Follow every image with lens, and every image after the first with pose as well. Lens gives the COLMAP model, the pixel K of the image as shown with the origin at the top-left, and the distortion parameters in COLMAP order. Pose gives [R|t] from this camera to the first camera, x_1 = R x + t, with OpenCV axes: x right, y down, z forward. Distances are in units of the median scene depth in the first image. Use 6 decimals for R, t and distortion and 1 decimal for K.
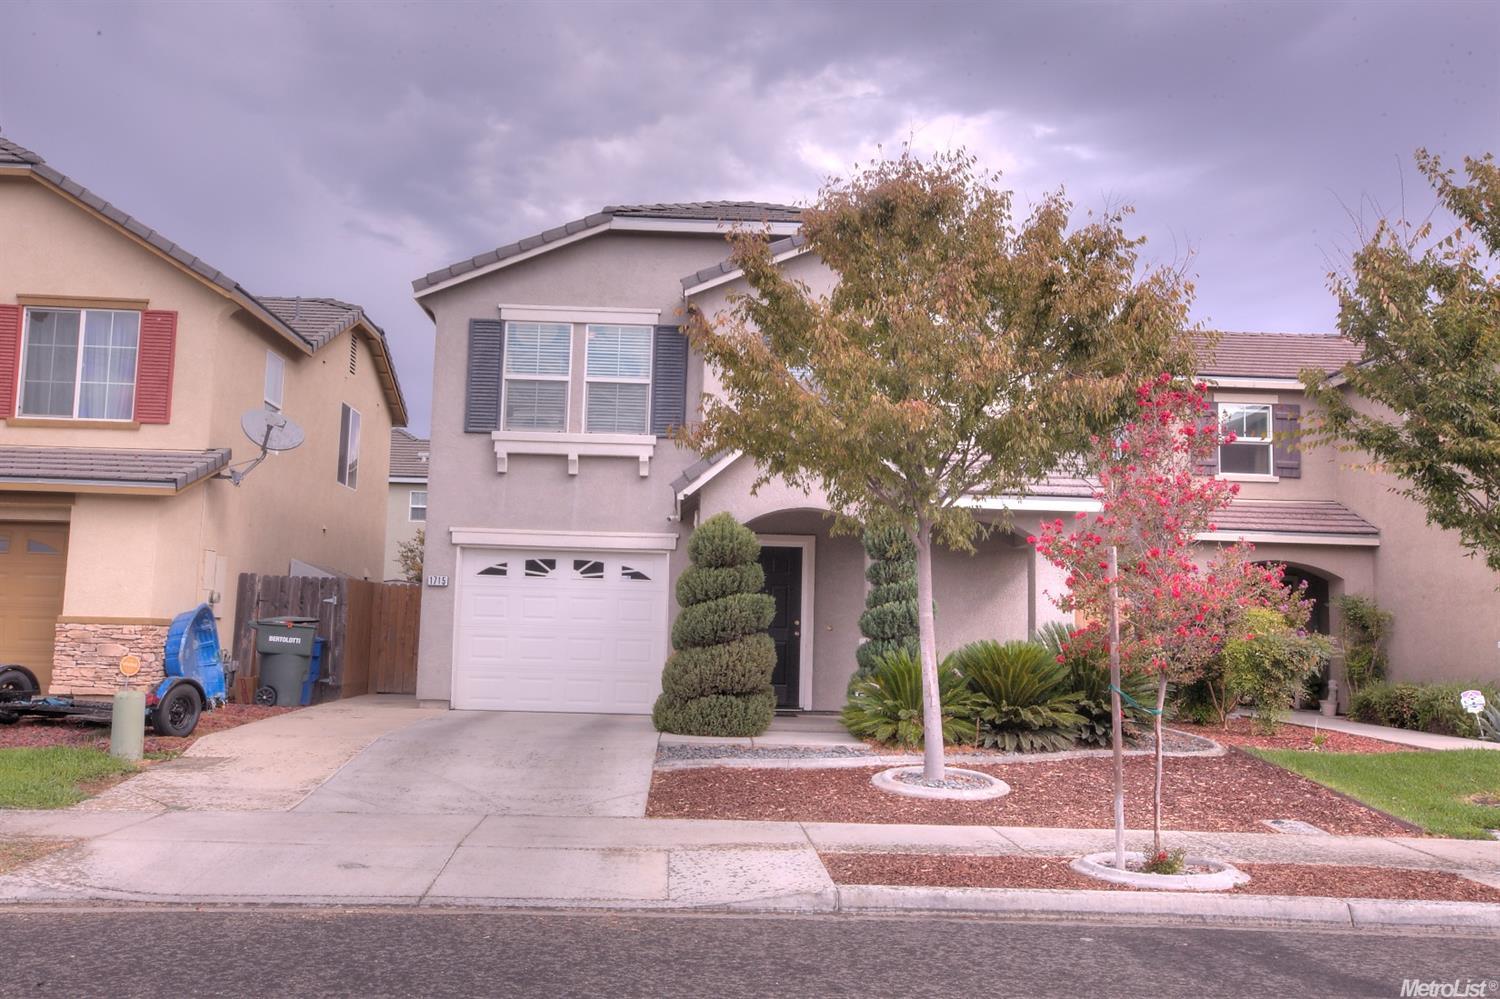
lens RADIAL K [[1515.9, 0, 750.0], [0, 1515.9, 498.6], [0, 0, 1]] dist [-0.000657, 0.000000]
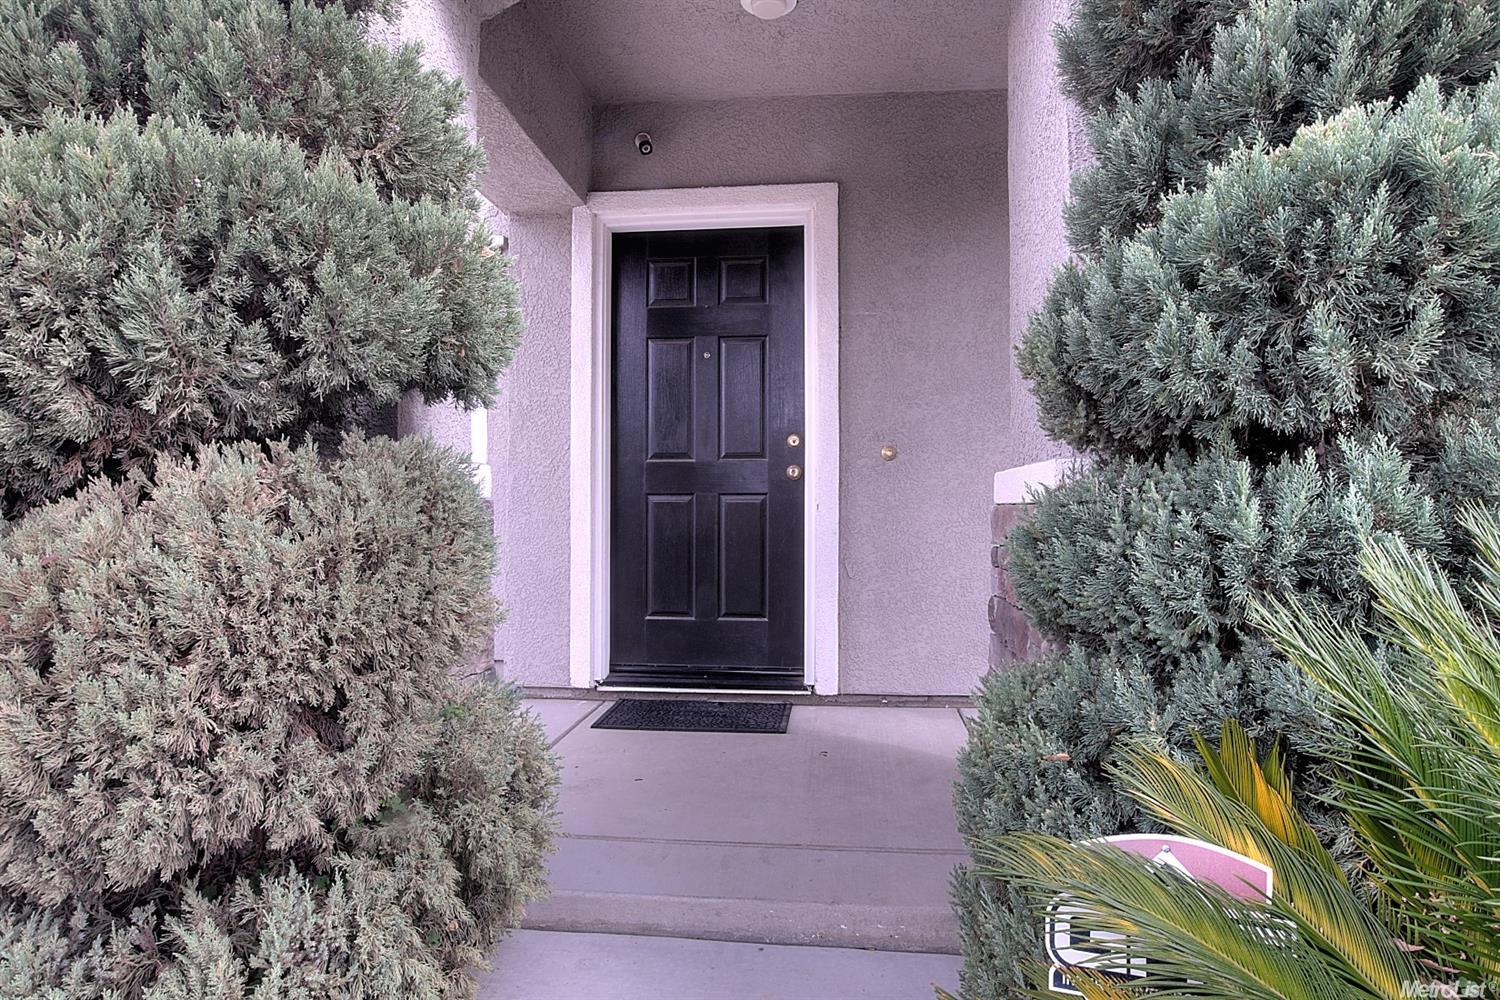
lens RADIAL K [[908.9, 0, 748.1], [0, 908.9, 500.8], [0, 0, 1]] dist [-0.000265, 0.000042]
pose [[0.987643, -0.029647, -0.153892, 0.053370], [0.044565, 0.994535, 0.094410, 0.076394], [0.150252, -0.100102, 0.983567, 0.799170]]
